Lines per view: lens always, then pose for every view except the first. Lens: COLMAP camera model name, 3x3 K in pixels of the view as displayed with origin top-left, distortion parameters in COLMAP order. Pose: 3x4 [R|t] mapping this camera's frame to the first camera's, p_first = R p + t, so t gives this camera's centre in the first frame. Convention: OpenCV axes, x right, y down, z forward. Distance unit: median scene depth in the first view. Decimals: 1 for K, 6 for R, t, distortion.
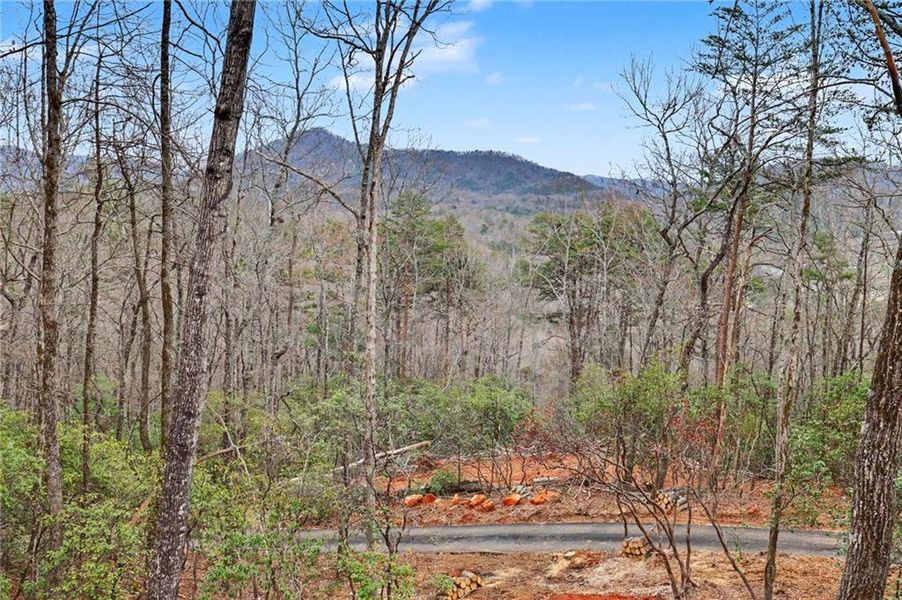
lens RADIAL K [[897.7, 0, 451.0], [0, 897.7, 300.0], [0, 0, 1]] dist [0.004942, 0.008886]
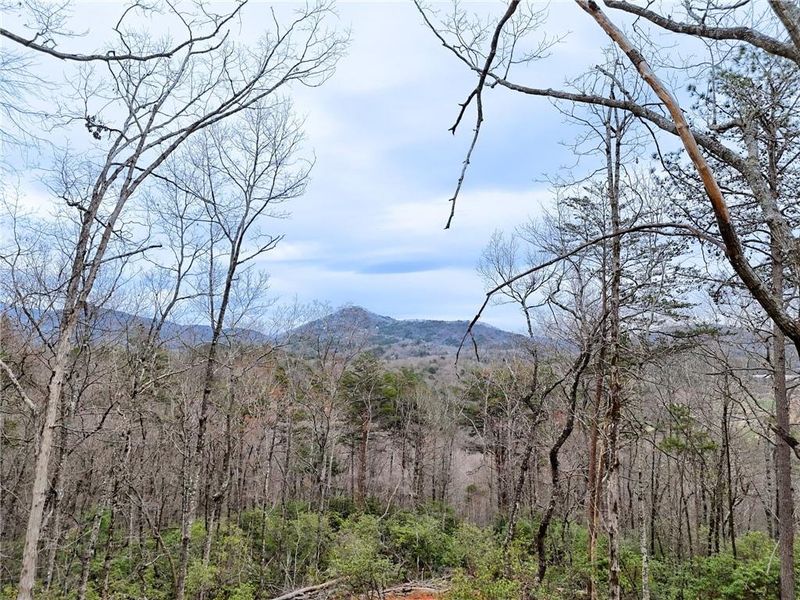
lens RADIAL K [[588.0, 0, 403.9], [0, 588.0, 299.3], [0, 0, 1]] dist [0.058759, -0.044484]
pose [[0.997448, -0.008061, -0.070946, 0.158446], [-0.006273, 0.979872, -0.199529, -0.056378], [0.071127, 0.199465, 0.977320, 0.310662]]
